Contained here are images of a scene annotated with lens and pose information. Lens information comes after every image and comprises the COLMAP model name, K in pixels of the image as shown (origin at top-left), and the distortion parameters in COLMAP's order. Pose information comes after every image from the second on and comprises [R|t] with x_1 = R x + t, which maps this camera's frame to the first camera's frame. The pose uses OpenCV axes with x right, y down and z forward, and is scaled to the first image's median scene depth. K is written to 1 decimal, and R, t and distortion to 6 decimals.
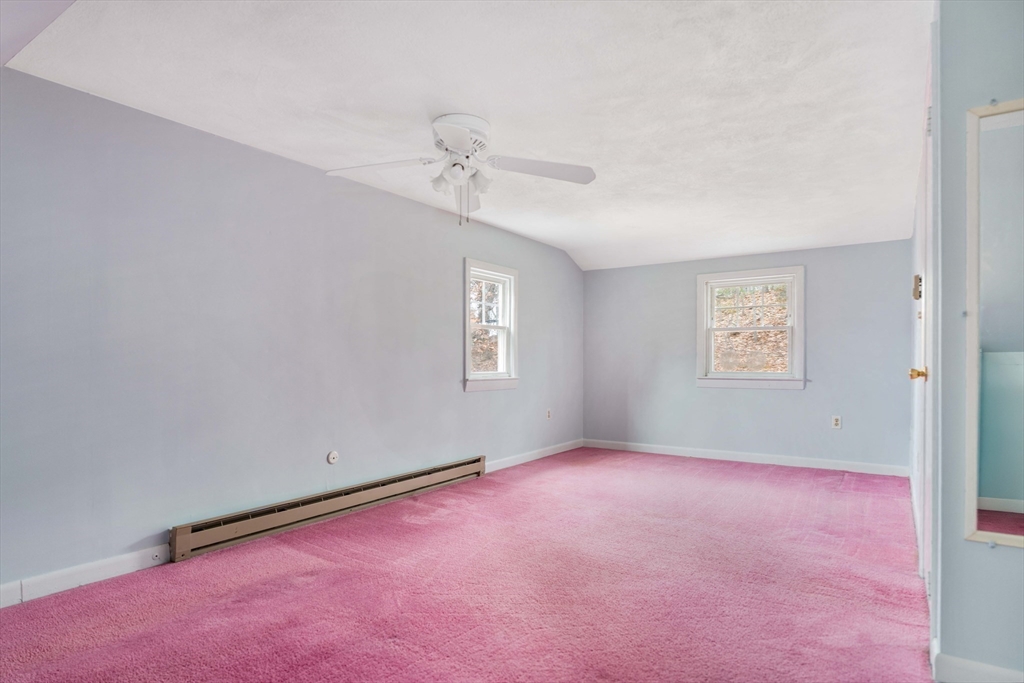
lens RADIAL K [[557.3, 0, 510.5], [0, 557.3, 367.4], [0, 0, 1]] dist [0.002118, -0.000344]
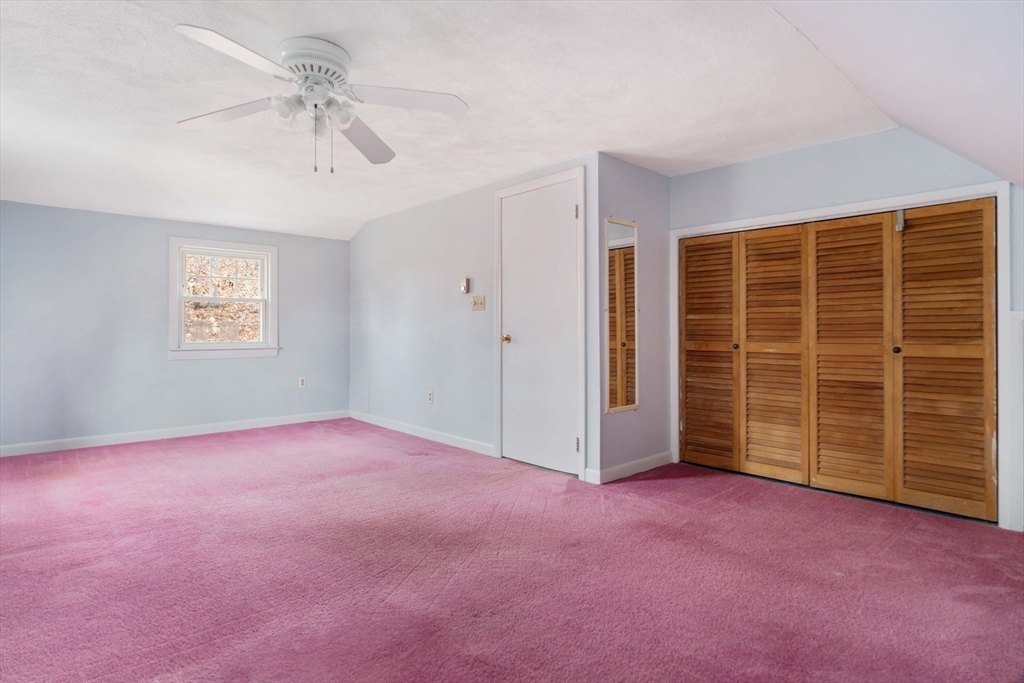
lens RADIAL K [[557.3, 0, 512.3], [0, 557.3, 334.0], [0, 0, 1]] dist [0.002118, -0.000344]
pose [[0.227041, -0.004169, 0.973876, -0.466615], [0.013981, 0.999902, 0.001022, -0.000531], [-0.973785, 0.013383, 0.227076, 0.281247]]
